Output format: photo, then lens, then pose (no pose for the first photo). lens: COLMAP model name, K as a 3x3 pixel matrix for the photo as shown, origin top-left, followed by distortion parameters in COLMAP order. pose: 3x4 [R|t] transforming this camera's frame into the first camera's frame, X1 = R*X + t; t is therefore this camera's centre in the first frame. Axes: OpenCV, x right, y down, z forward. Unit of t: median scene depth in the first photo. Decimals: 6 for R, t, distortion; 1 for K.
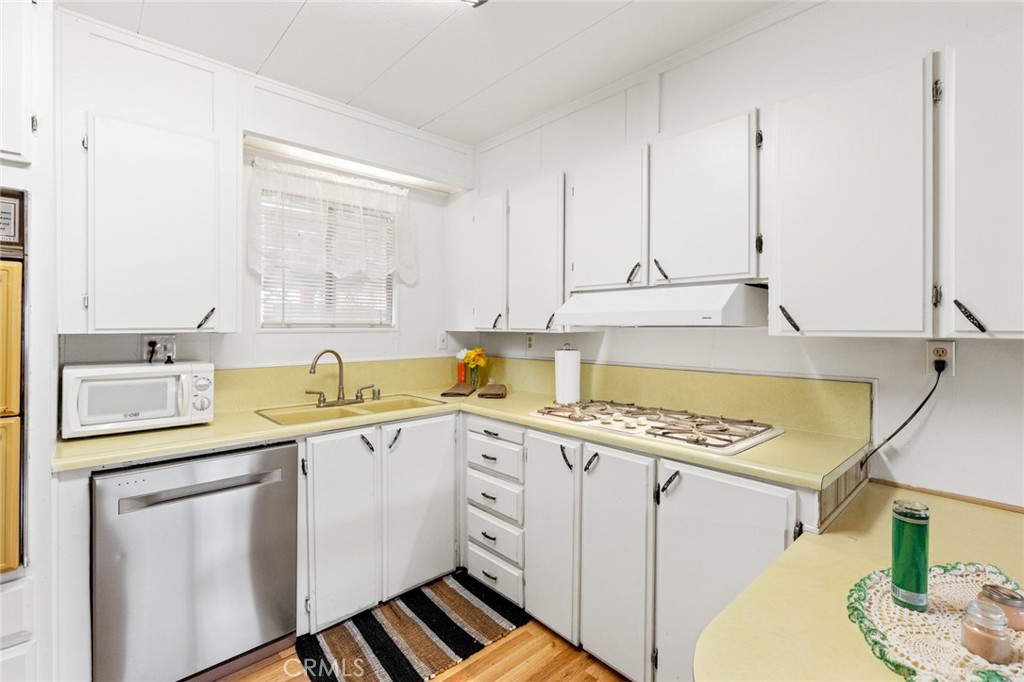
lens RADIAL K [[459.1, 0, 521.0], [0, 459.1, 327.4], [0, 0, 1]] dist [0.001161, 0.000081]
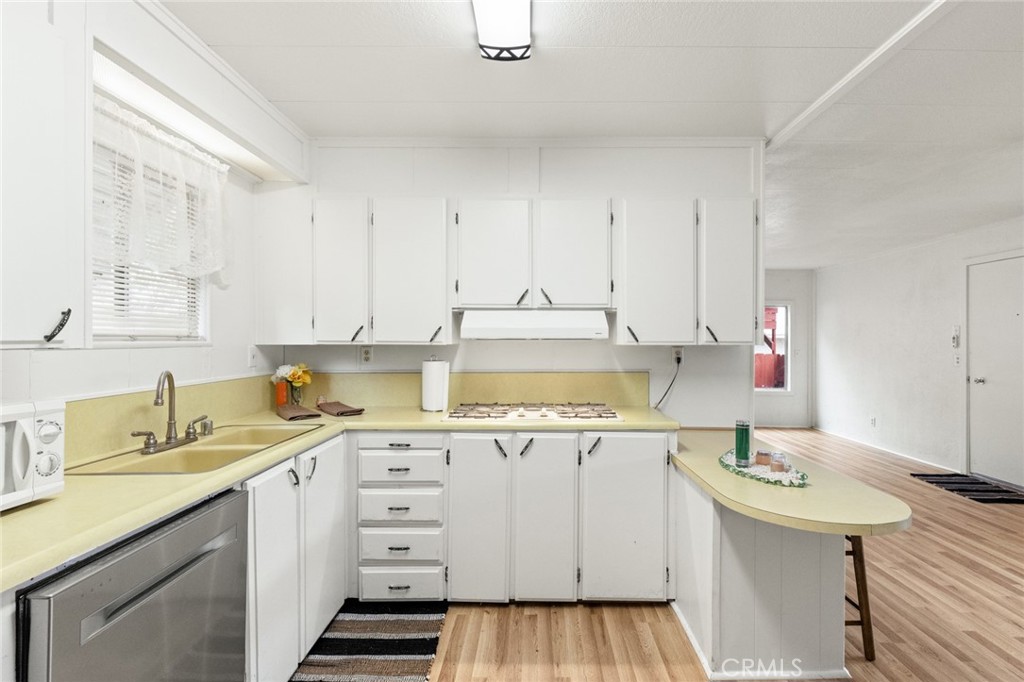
lens RADIAL K [[469.3, 0, 528.4], [0, 469.3, 340.4], [0, 0, 1]] dist [0.003135, 0.000348]
pose [[0.687680, -0.000902, 0.726014, -0.606220], [0.001333, 0.999999, -0.000021, 0.000975], [-0.726013, 0.000982, 0.687680, 0.087033]]
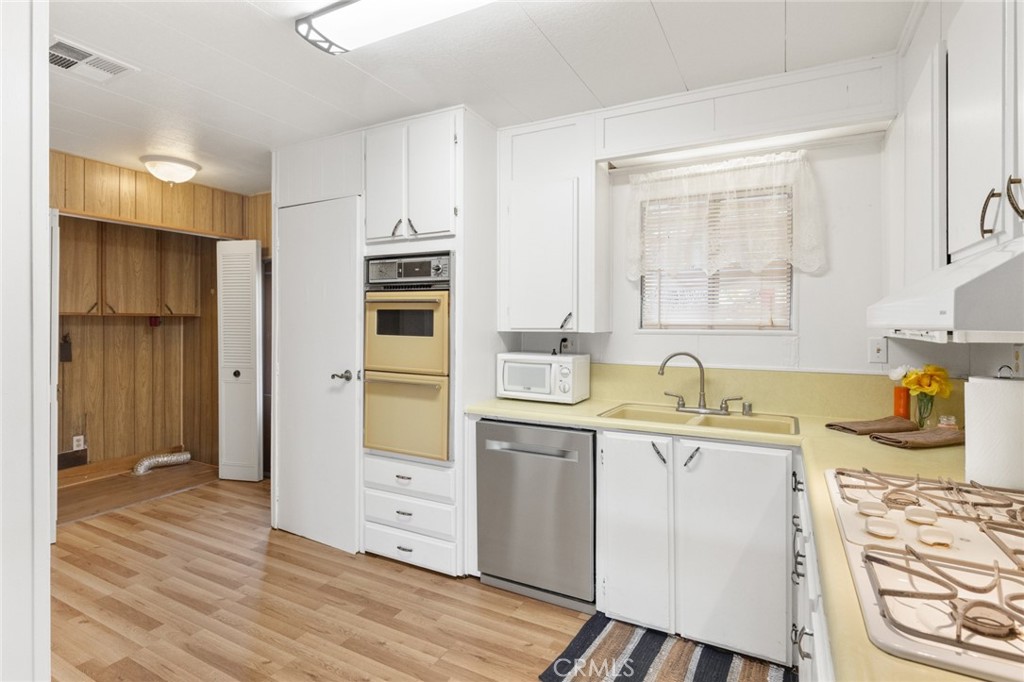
lens RADIAL K [[507.7, 0, 519.5], [0, 507.7, 323.2], [0, 0, 1]] dist [-0.001563, 0.000032]
pose [[0.325391, -0.000977, -0.945579, 0.504963], [-0.006867, 0.999971, -0.003396, -0.006498], [0.945555, 0.007599, 0.325374, 0.355959]]
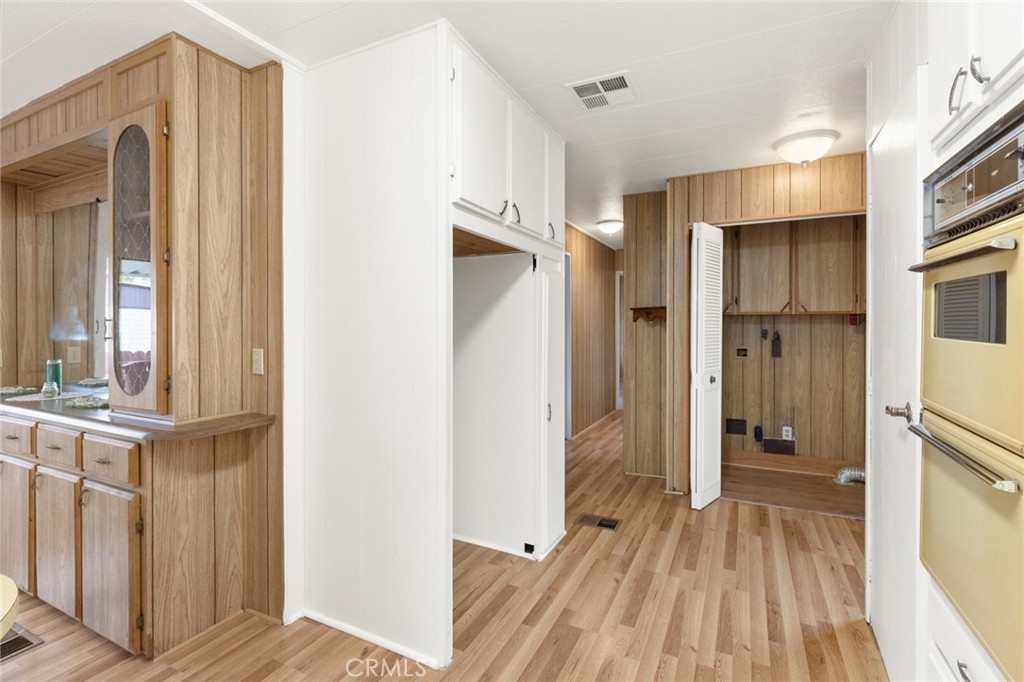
lens RADIAL K [[462.2, 0, 516.0], [0, 462.2, 328.0], [0, 0, 1]] dist [-0.001458, -0.000041]
pose [[-0.936768, 0.002365, -0.349944, -0.149125], [-0.001506, 0.999941, 0.010788, 0.003763], [0.349949, 0.010632, -0.936709, 0.768200]]
